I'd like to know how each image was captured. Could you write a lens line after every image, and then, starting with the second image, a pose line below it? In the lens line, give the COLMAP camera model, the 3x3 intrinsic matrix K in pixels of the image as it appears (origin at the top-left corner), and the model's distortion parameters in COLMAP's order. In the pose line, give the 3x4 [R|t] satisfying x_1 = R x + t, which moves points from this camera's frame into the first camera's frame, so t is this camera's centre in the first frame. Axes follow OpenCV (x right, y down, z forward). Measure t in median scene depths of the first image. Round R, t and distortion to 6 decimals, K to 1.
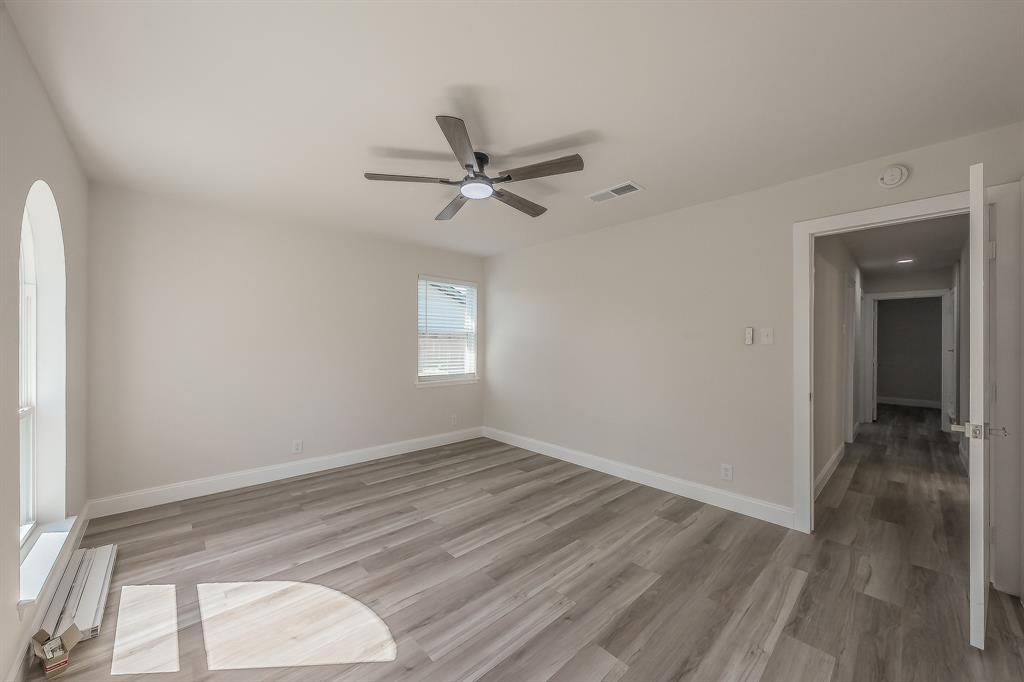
lens RADIAL K [[376.4, 0, 532.6], [0, 376.4, 336.9], [0, 0, 1]] dist [-0.000124, -0.000068]
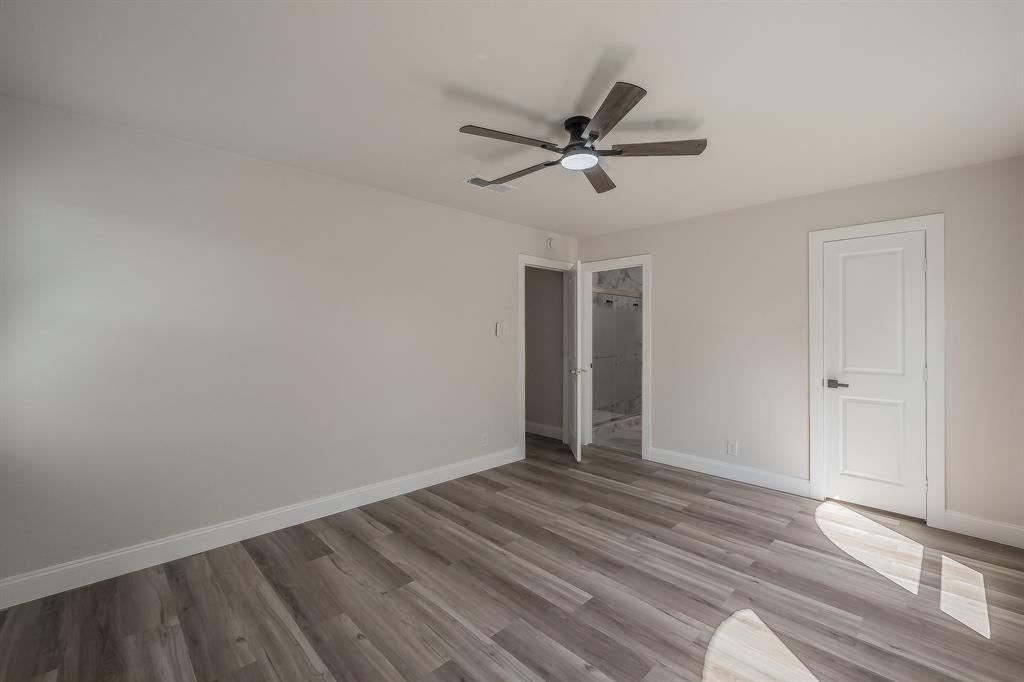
lens RADIAL K [[429.4, 0, 510.6], [0, 429.4, 331.4], [0, 0, 1]] dist [0.001222, -0.000076]
pose [[0.007712, -0.000857, 0.999970, -1.019556], [-0.017959, 0.999838, 0.000995, -0.000891], [-0.999809, -0.017966, 0.007695, 1.040257]]
